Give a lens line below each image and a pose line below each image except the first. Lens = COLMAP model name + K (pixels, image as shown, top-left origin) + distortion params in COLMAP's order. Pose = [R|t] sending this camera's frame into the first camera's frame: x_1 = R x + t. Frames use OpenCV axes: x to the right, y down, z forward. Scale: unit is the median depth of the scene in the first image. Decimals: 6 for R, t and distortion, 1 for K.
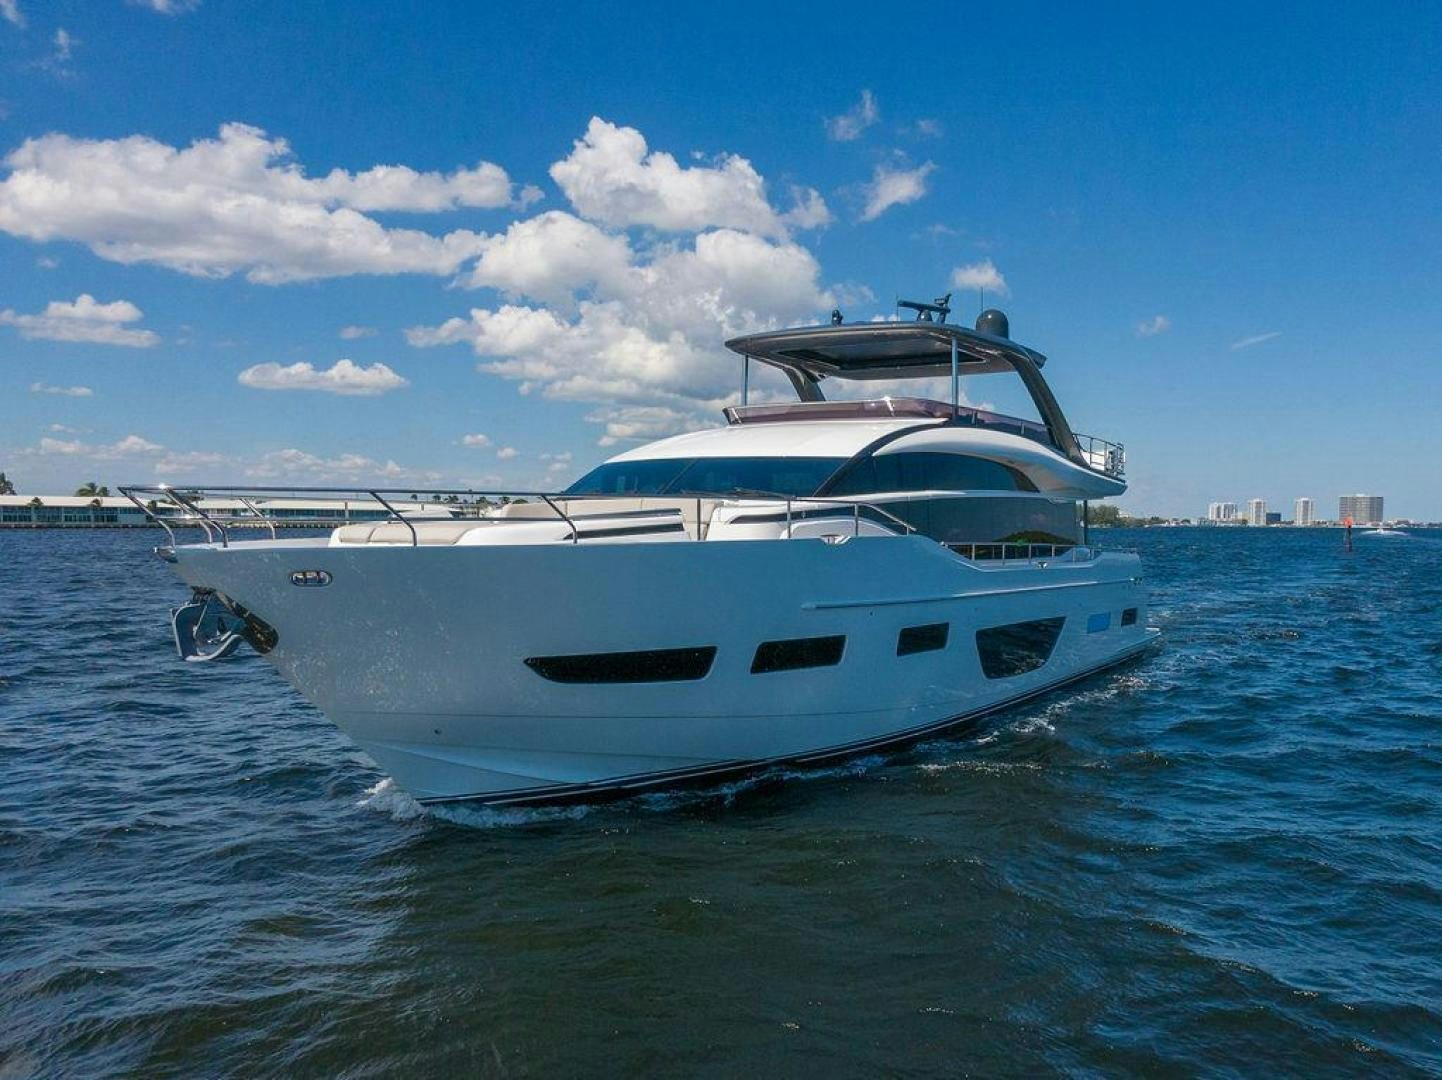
lens RADIAL K [[1200.6, 0, 745.1], [0, 1200.6, 538.5], [0, 0, 1]] dist [0.047127, -0.000004]
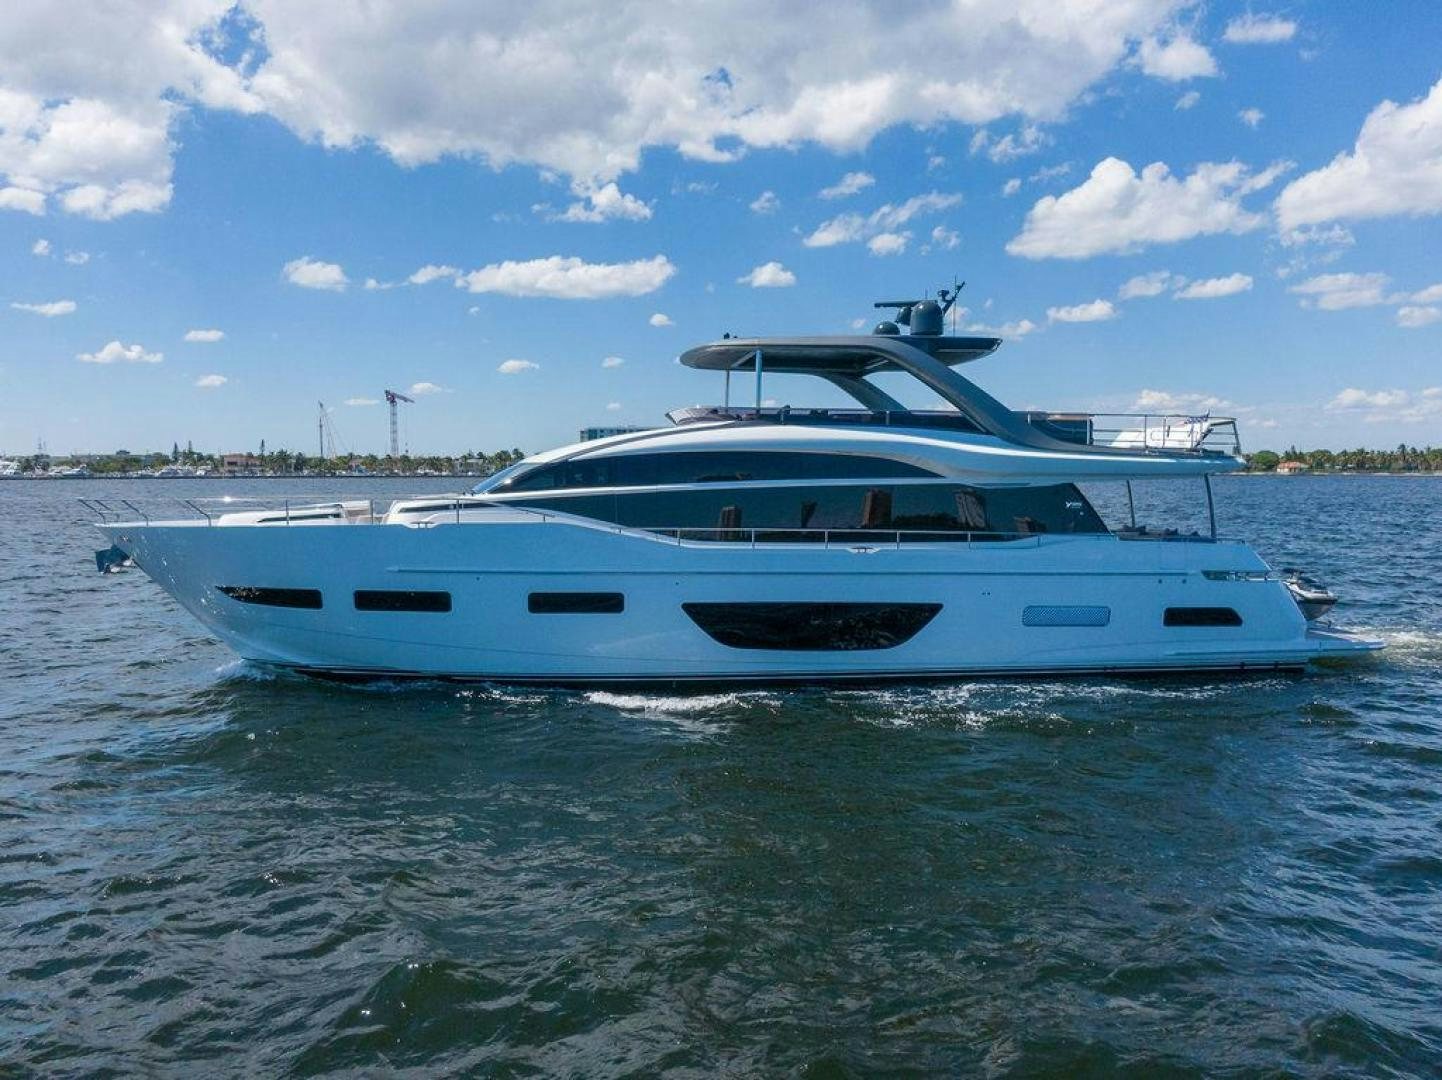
lens RADIAL K [[1200.6, 0, 745.1], [0, 1200.6, 538.5], [0, 0, 1]] dist [0.047127, -0.000004]
pose [[0.612630, 0.033504, -0.789659, 1.288109], [-0.005334, 0.999254, 0.038259, -0.036849], [0.790352, -0.019226, 0.612352, 0.354948]]
